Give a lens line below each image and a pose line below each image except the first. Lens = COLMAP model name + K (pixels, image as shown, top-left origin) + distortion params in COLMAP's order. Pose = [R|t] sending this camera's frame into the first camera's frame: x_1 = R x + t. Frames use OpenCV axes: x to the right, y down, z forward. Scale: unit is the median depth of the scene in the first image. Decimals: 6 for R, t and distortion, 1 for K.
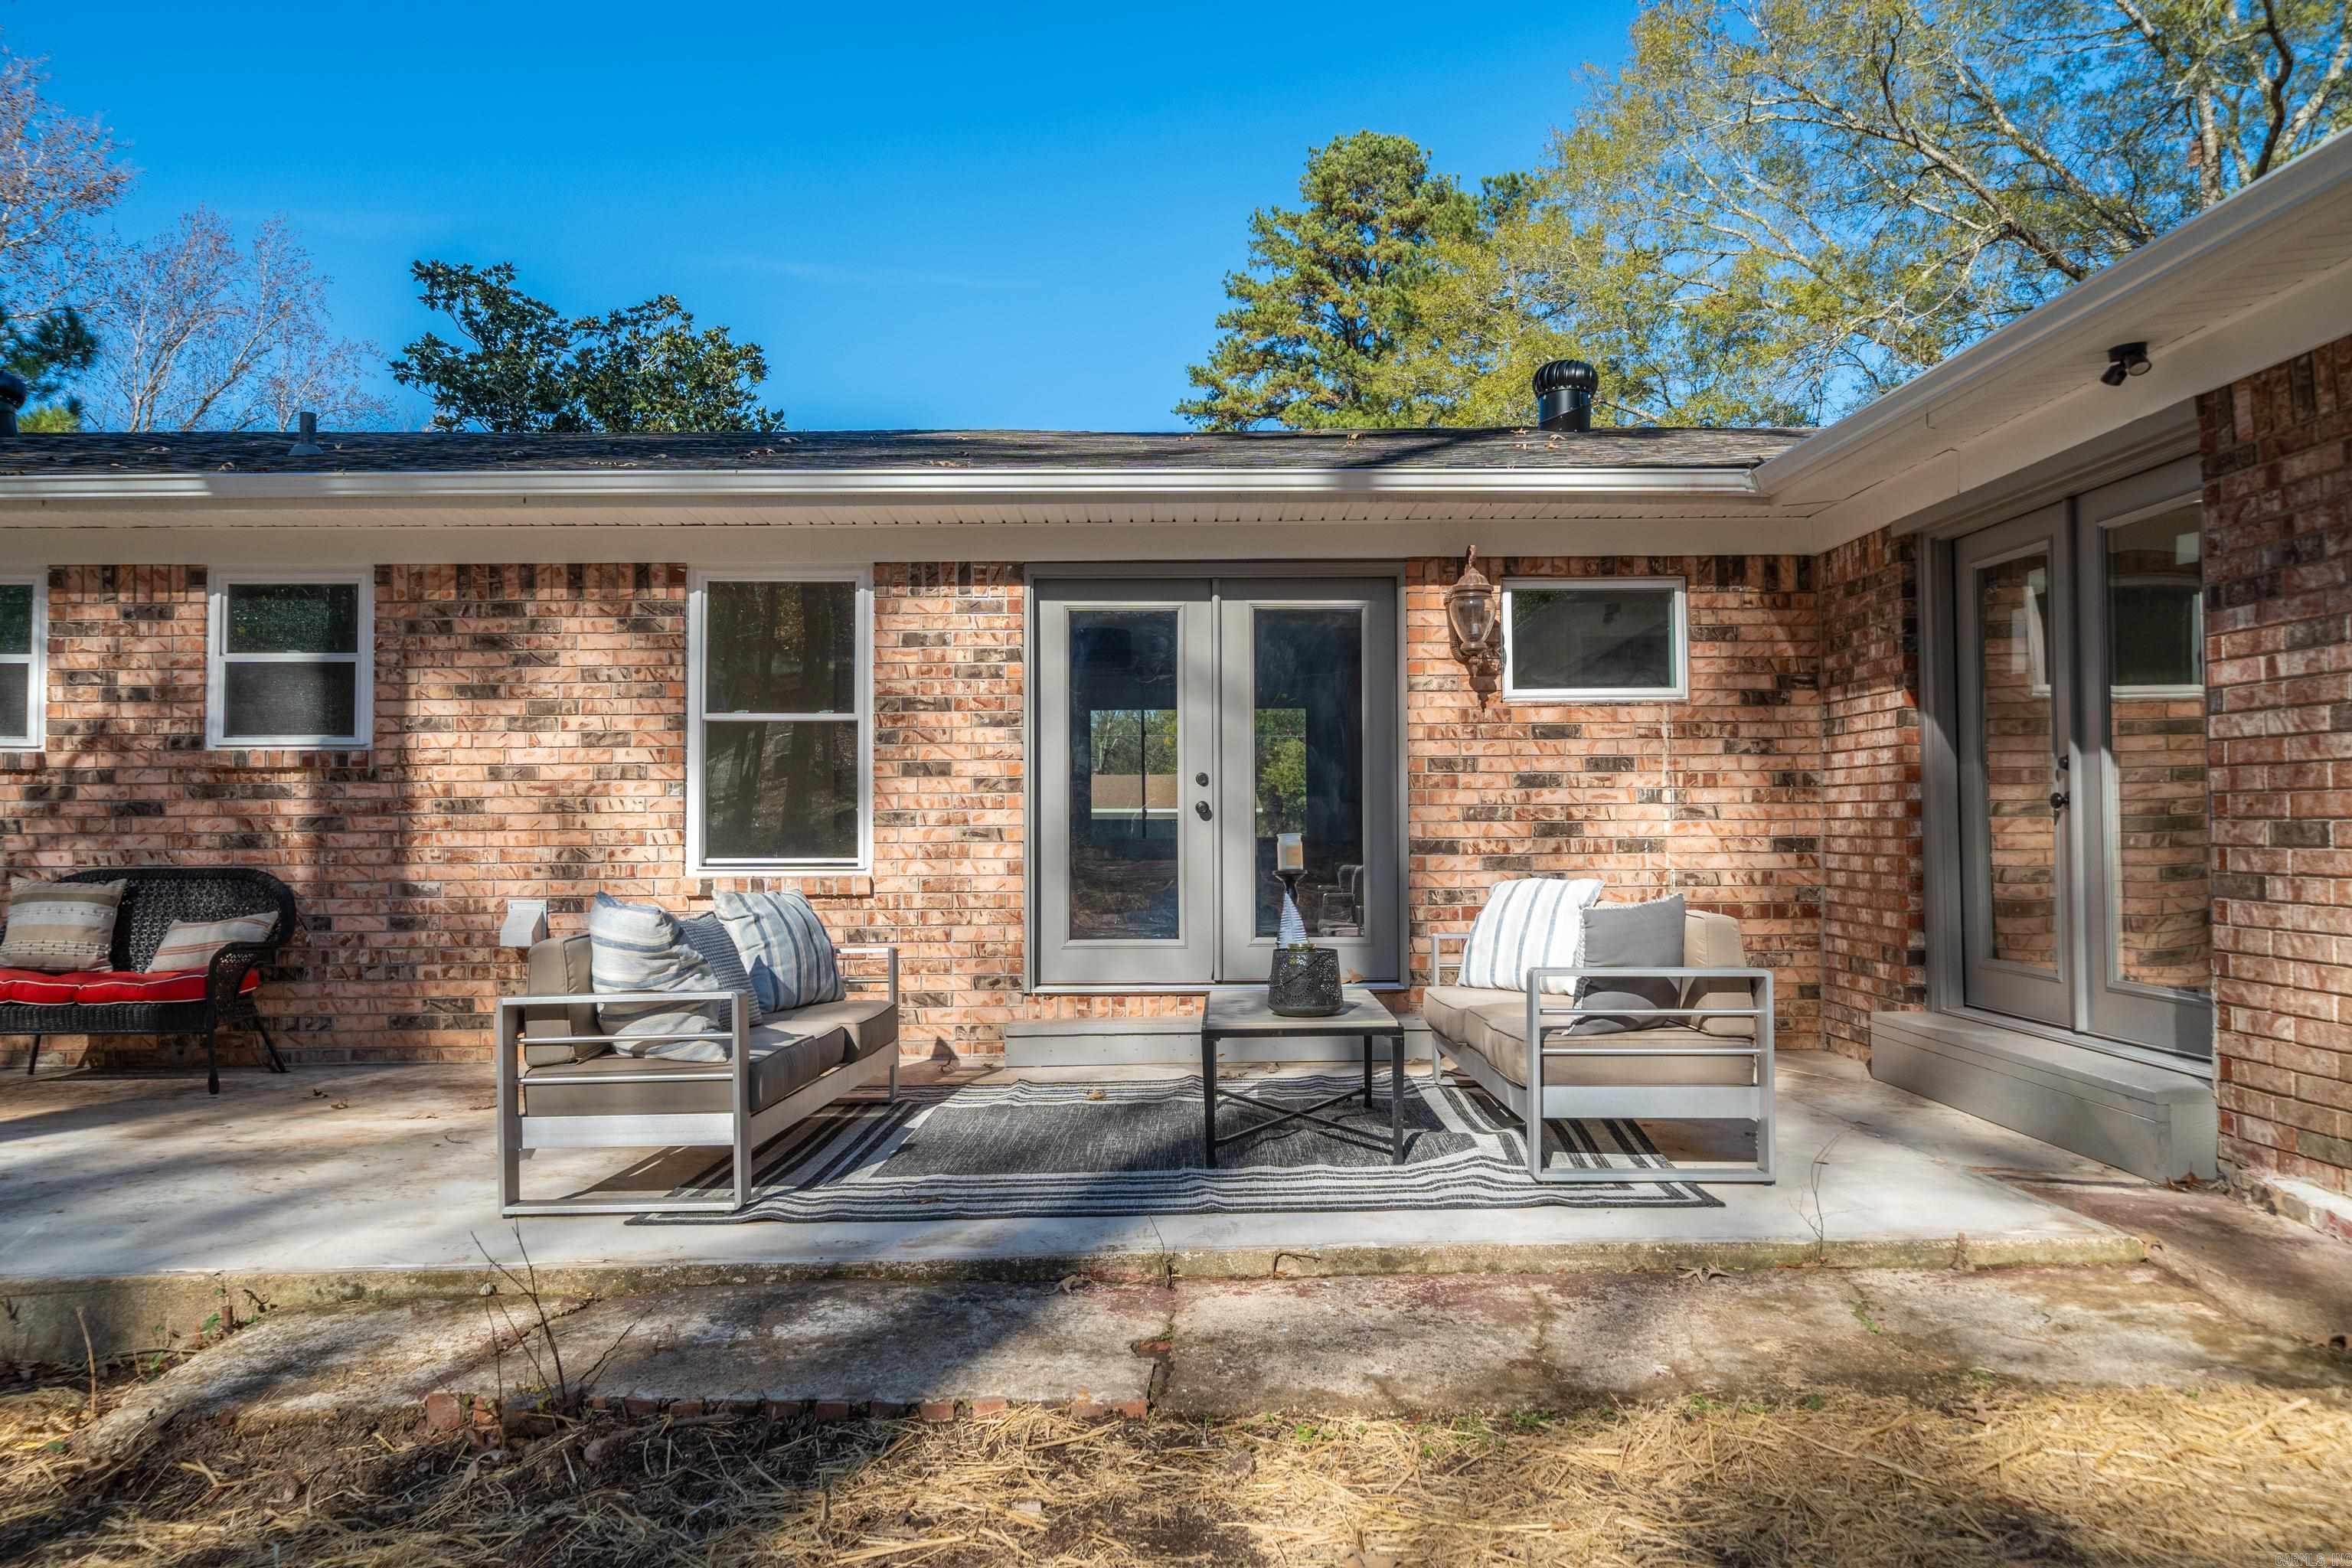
lens RADIAL K [[1602.2, 0, 1189.7], [0, 1602.2, 782.1], [0, 0, 1]] dist [0.002333, 0.001123]
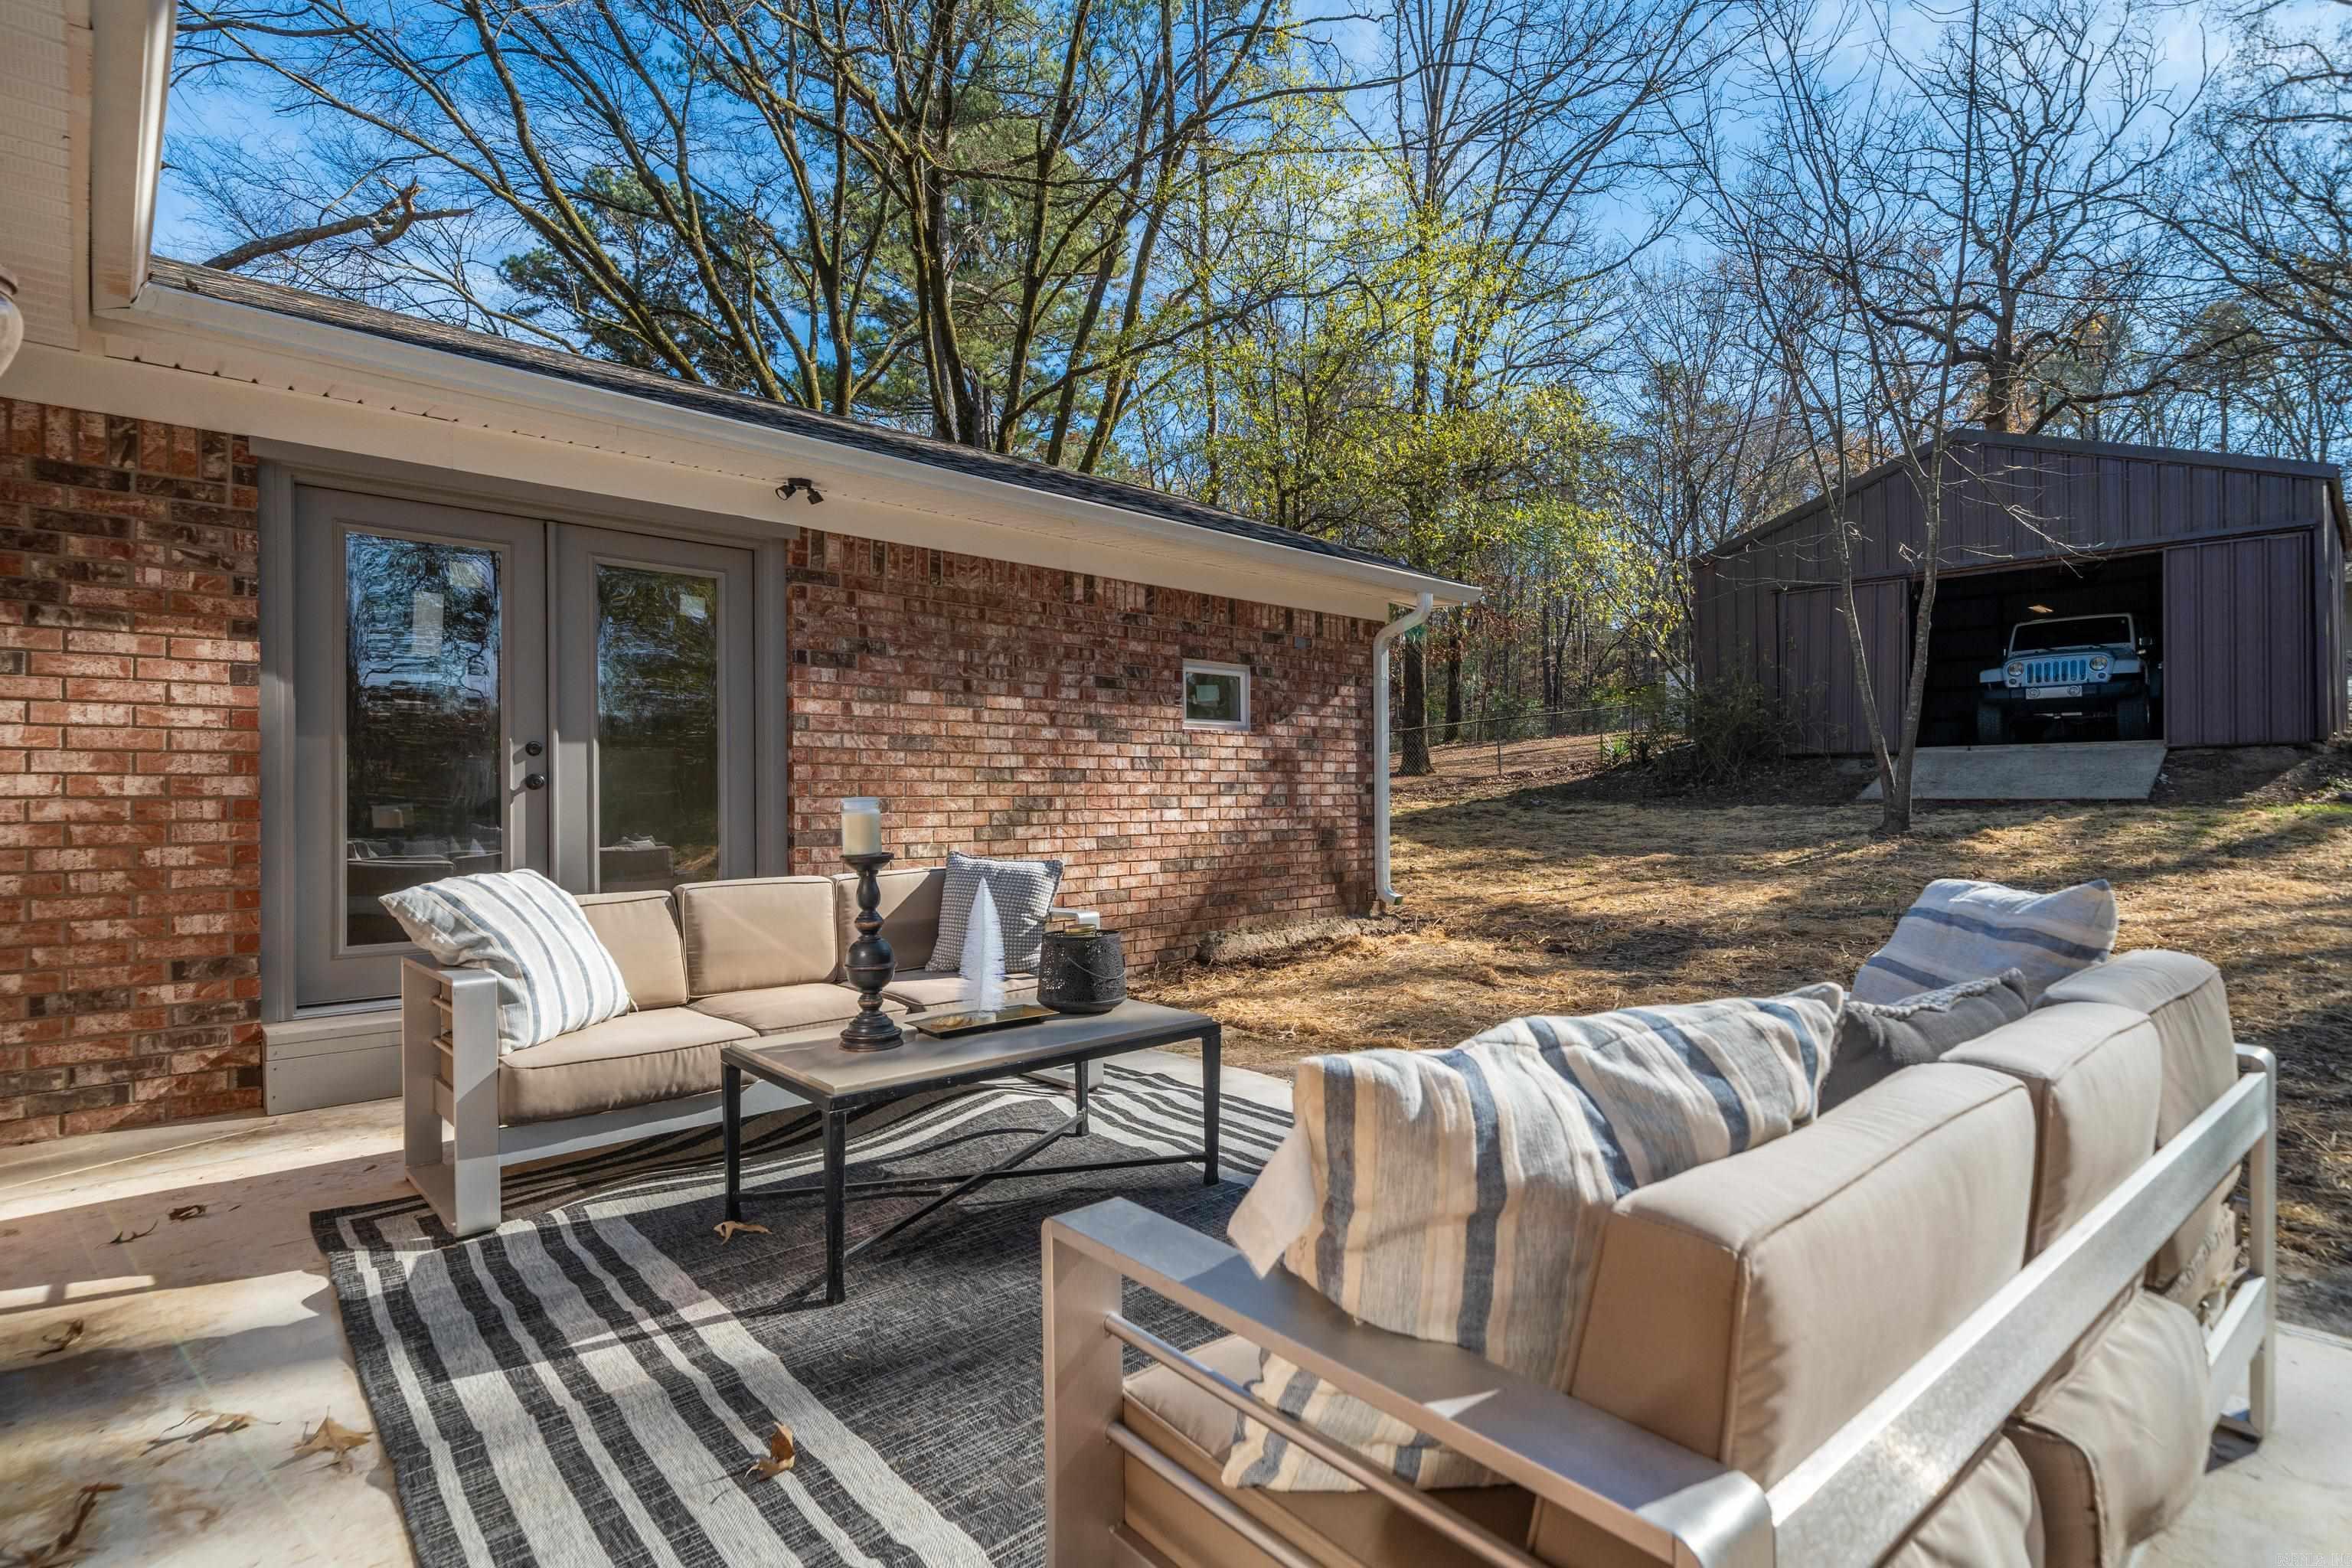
lens RADIAL K [[1157.9, 0, 1181.5], [0, 1157.9, 796.4], [0, 0, 1]] dist [0.021098, -0.000770]
pose [[-0.668715, 0.016193, 0.743343, -0.291083], [-0.006003, 0.999613, -0.027176, 0.032186], [-0.743495, -0.022635, -0.668359, 0.936690]]
